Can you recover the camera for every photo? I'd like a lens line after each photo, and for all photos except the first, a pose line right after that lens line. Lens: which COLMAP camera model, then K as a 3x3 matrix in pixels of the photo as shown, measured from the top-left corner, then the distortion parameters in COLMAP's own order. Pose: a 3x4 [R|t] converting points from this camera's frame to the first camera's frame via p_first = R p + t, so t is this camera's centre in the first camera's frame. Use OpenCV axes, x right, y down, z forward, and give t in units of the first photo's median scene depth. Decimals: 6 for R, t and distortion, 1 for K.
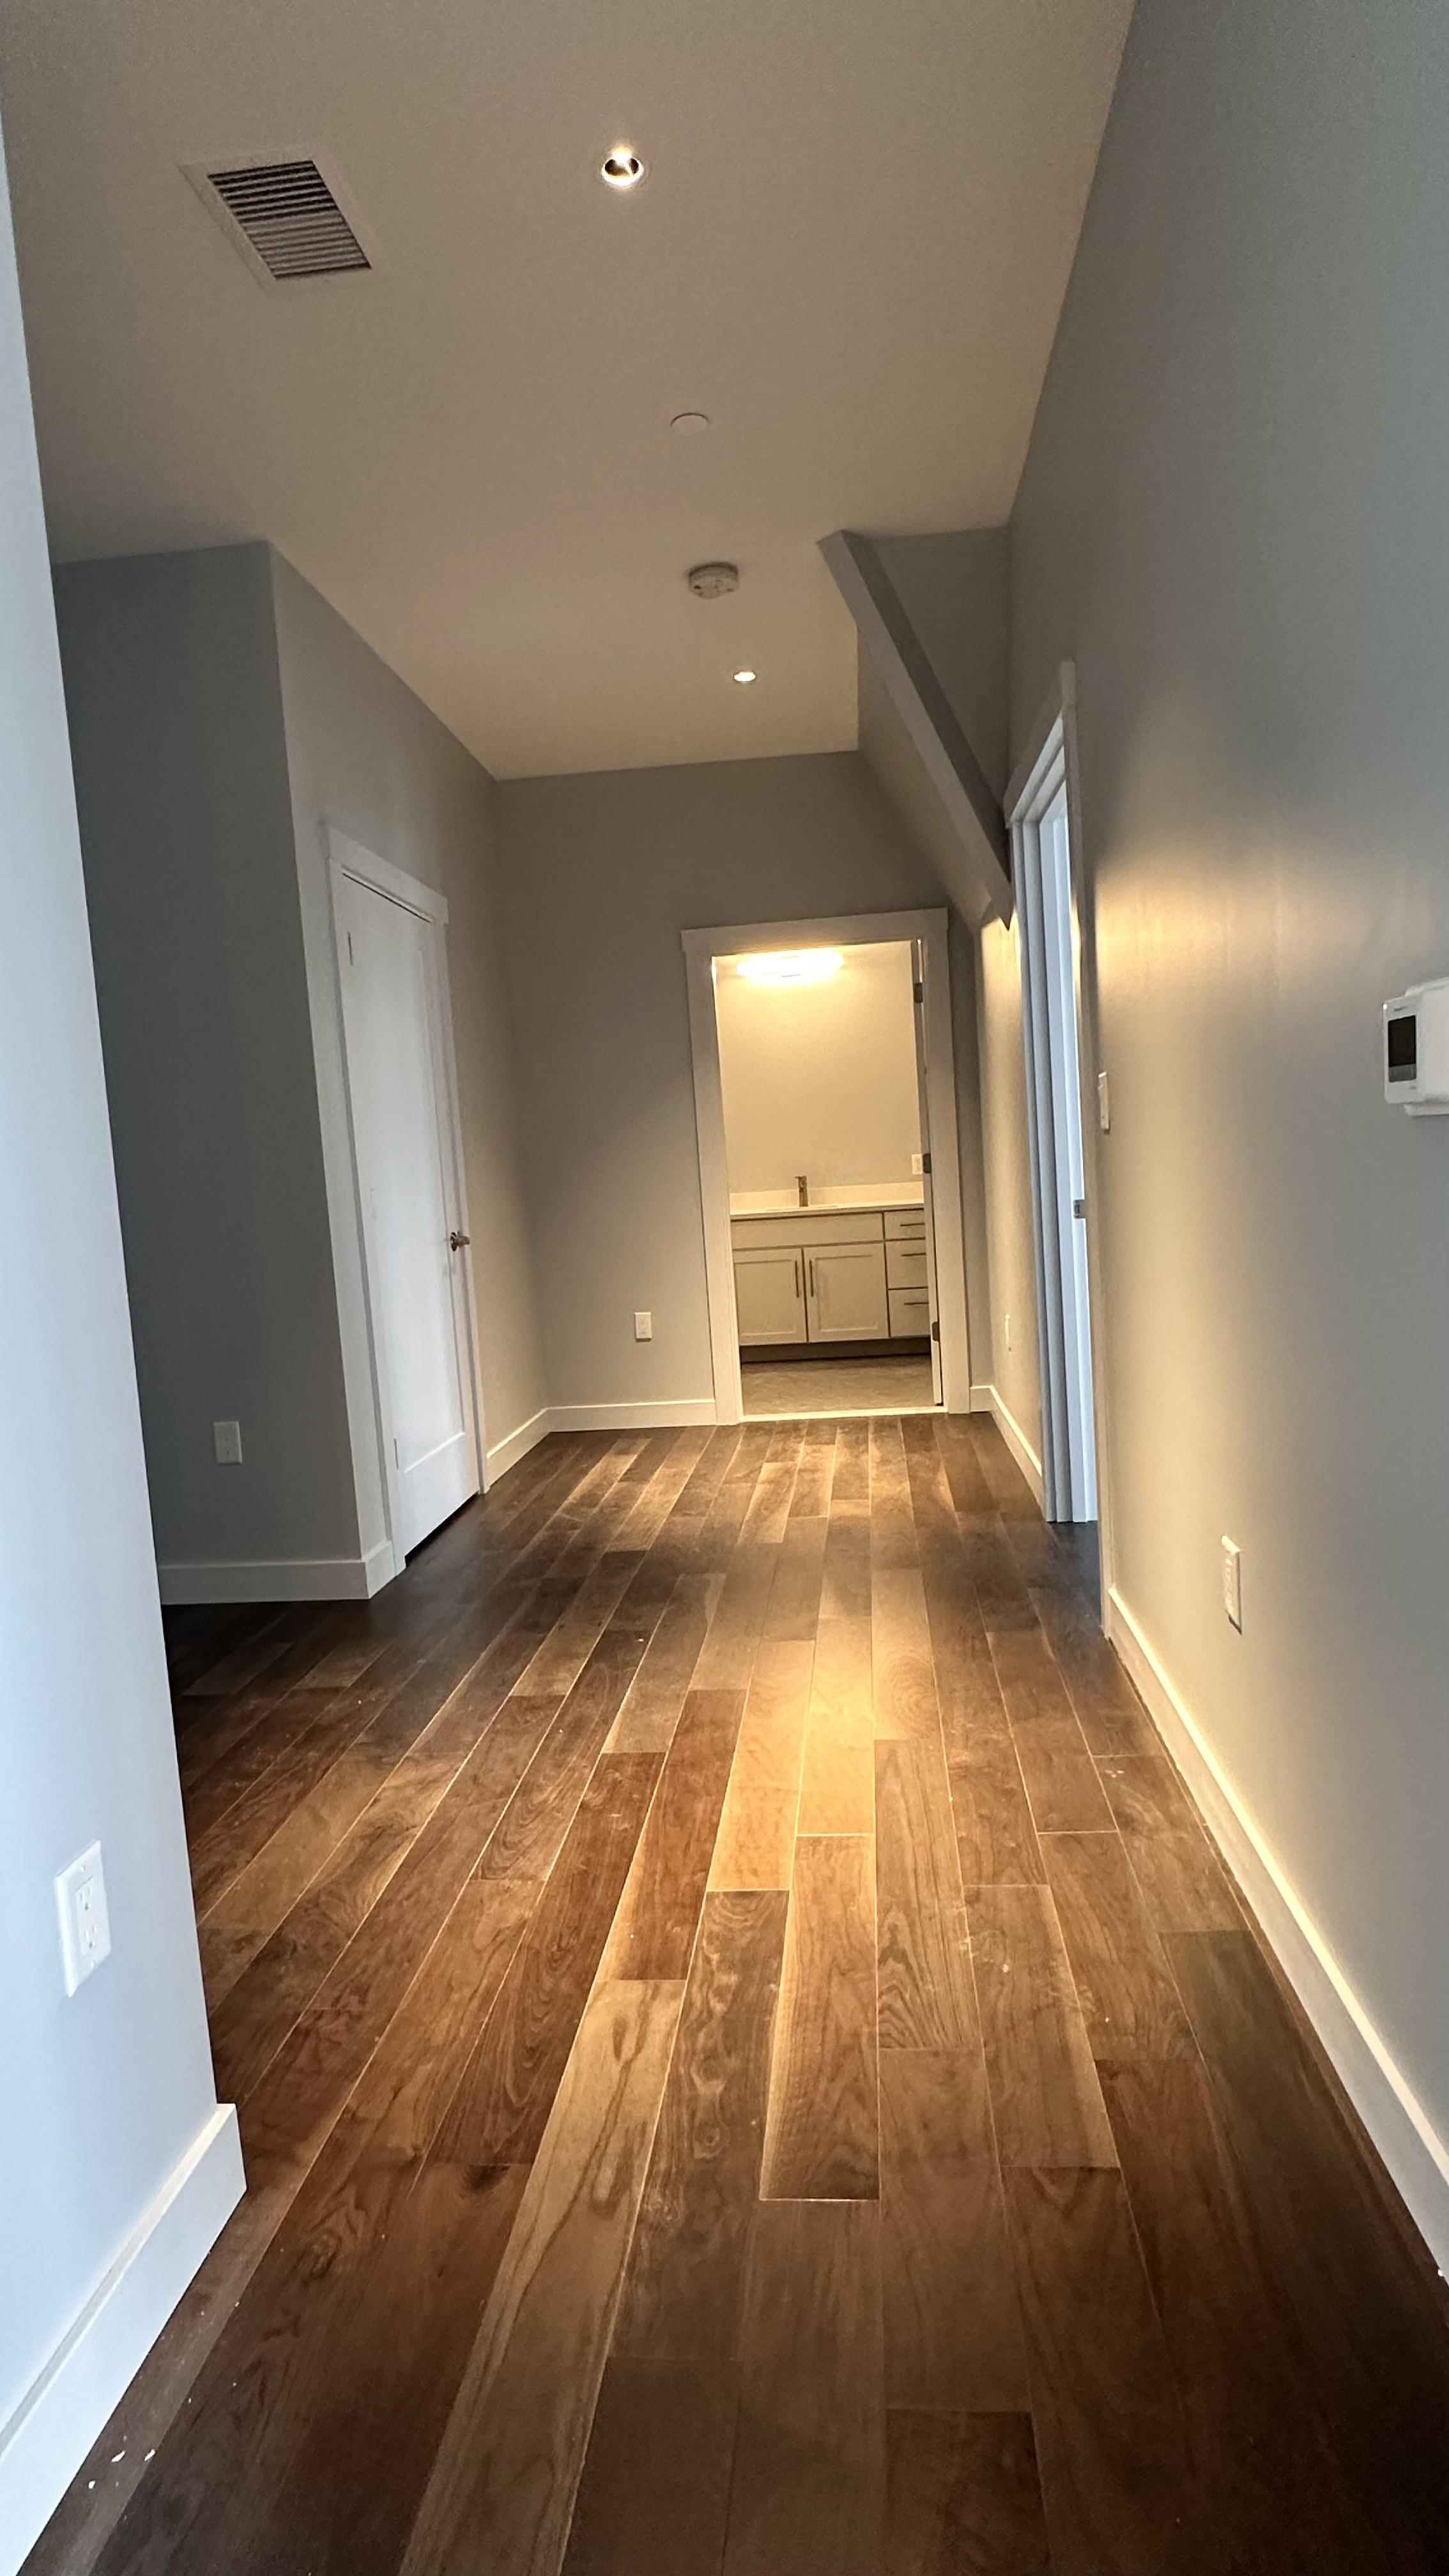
lens RADIAL K [[1327.2, 0, 724.5], [0, 1327.2, 1288.0], [0, 0, 1]] dist [-0.000379, -0.000047]
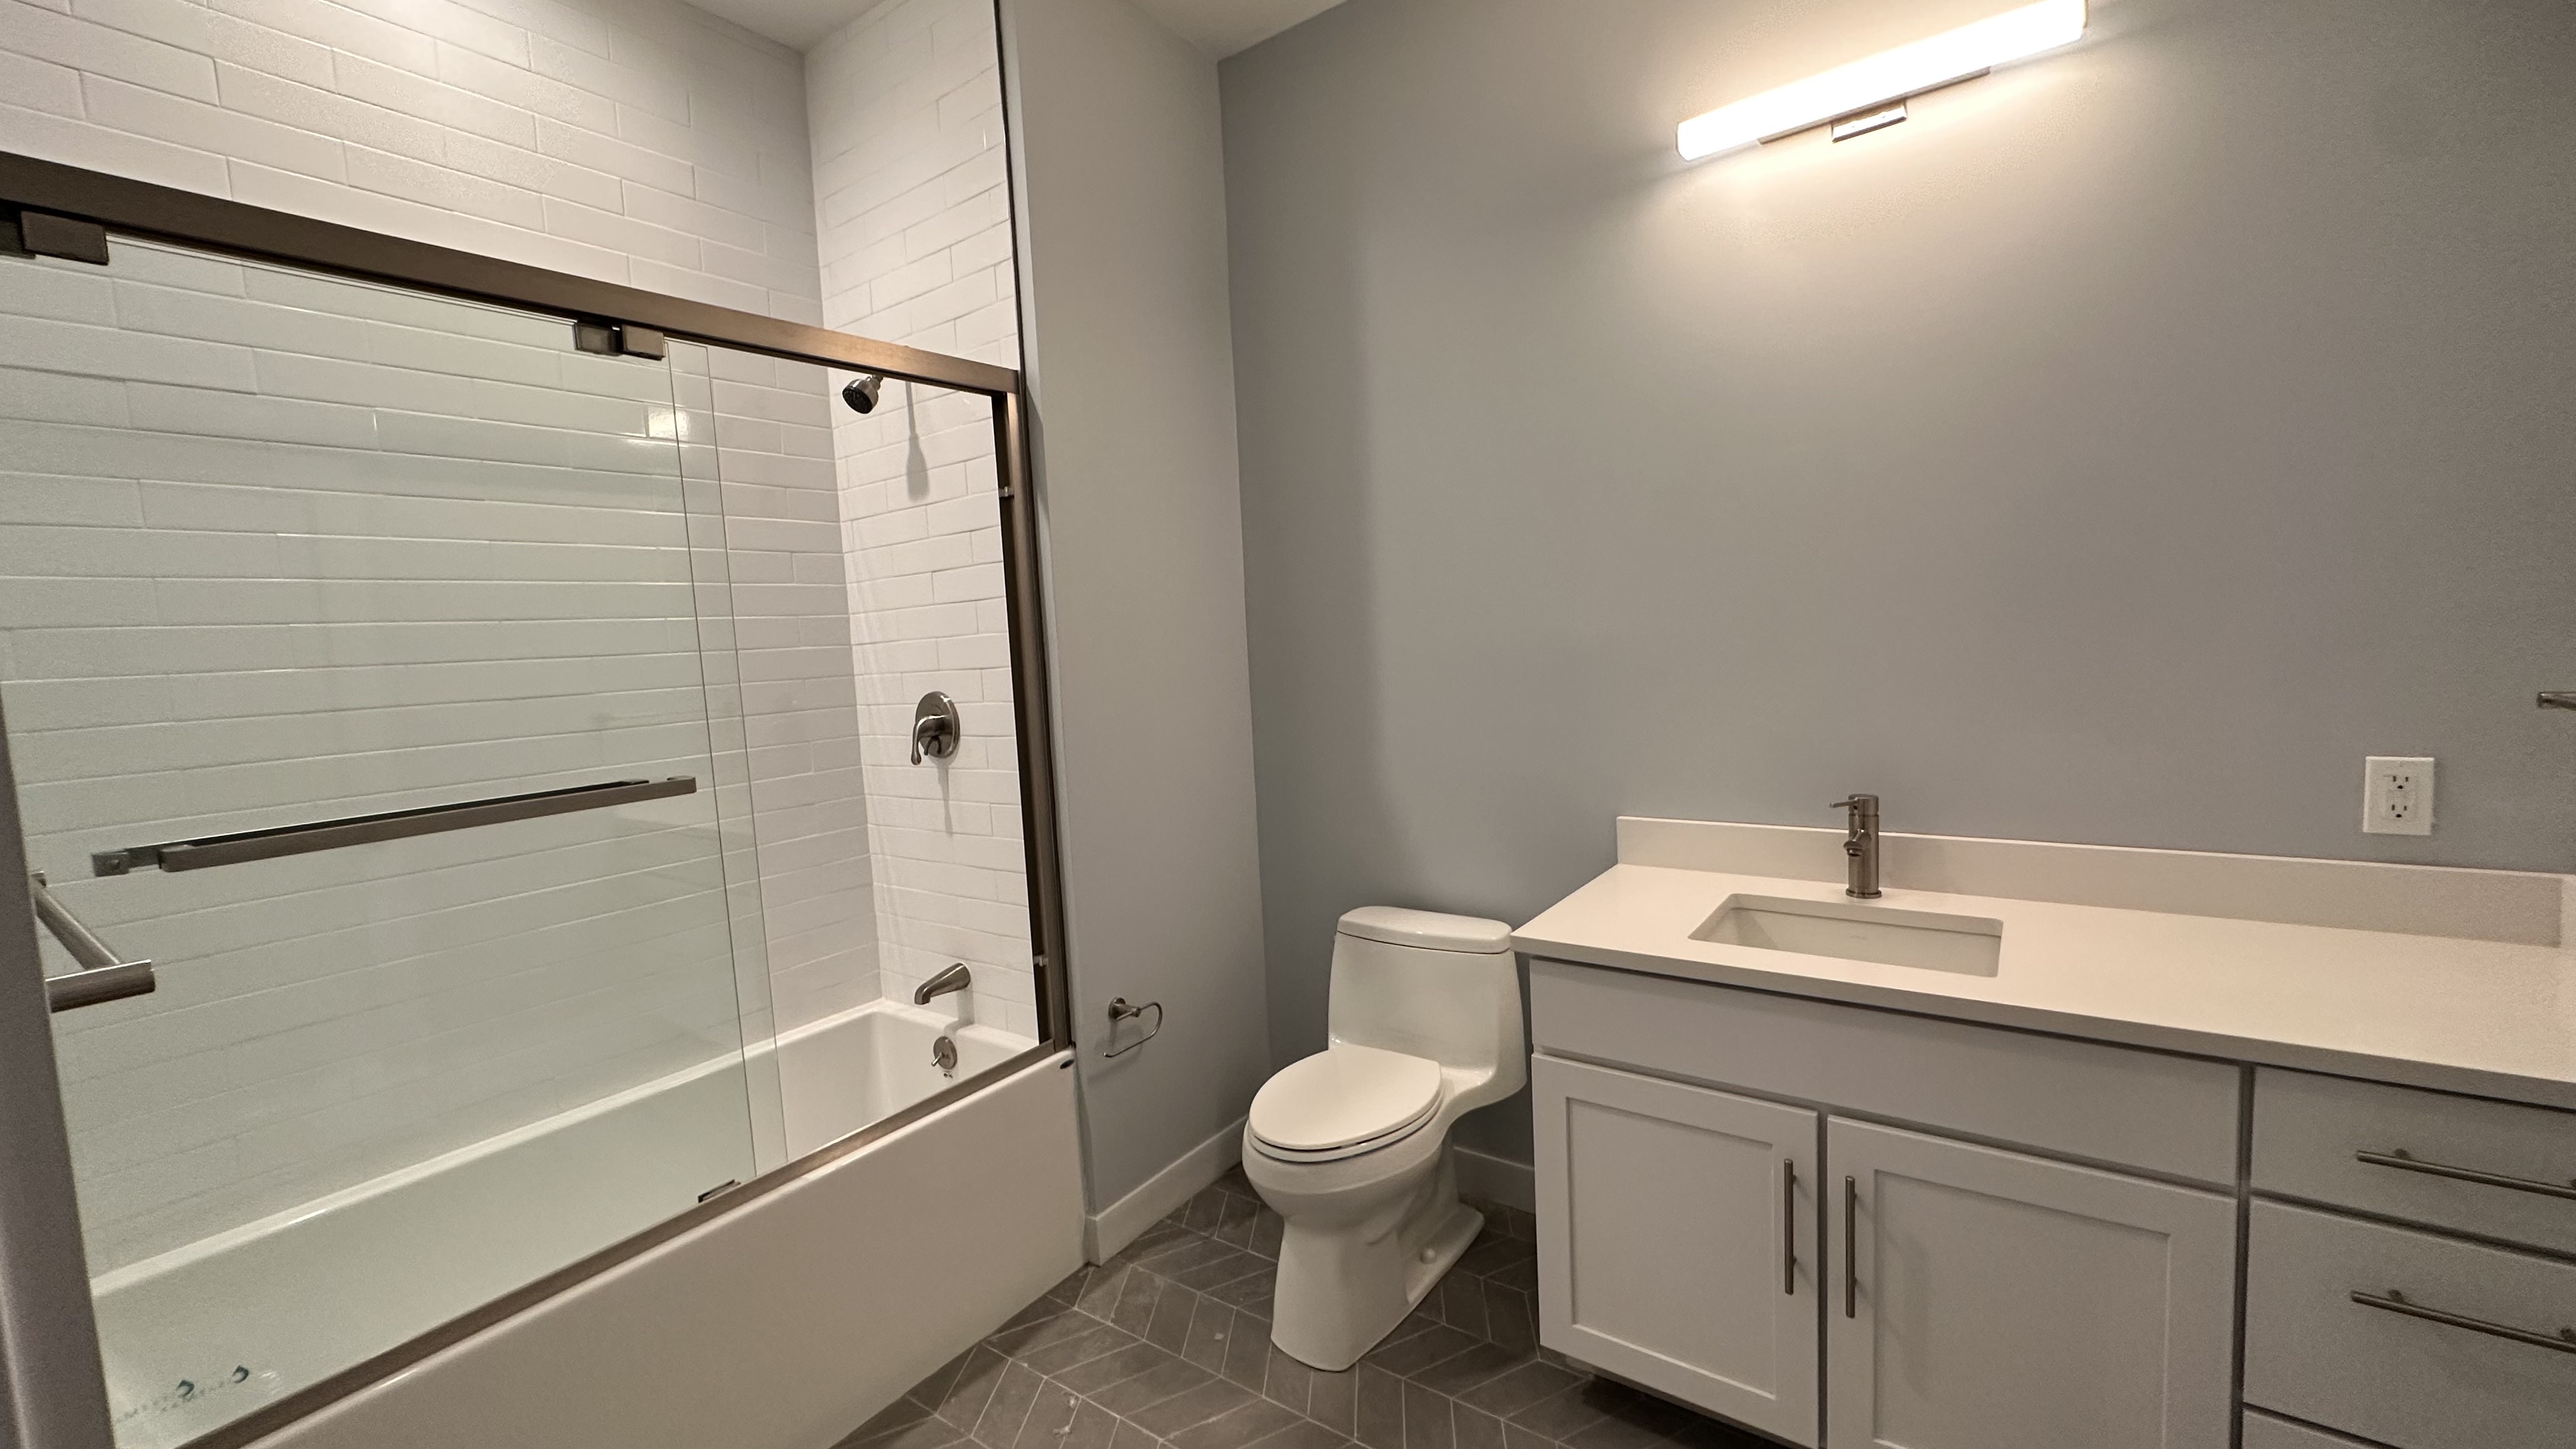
lens RADIAL K [[1025.2, 0, 1288.0], [0, 1025.2, 724.5], [0, 0, 1]] dist [-0.000327, -0.000037]
pose [[0.871532, 0.064703, -0.486051, 0.060068], [-0.047923, 0.997750, 0.046889, -0.112152], [0.487991, -0.017573, 0.872672, 0.773418]]
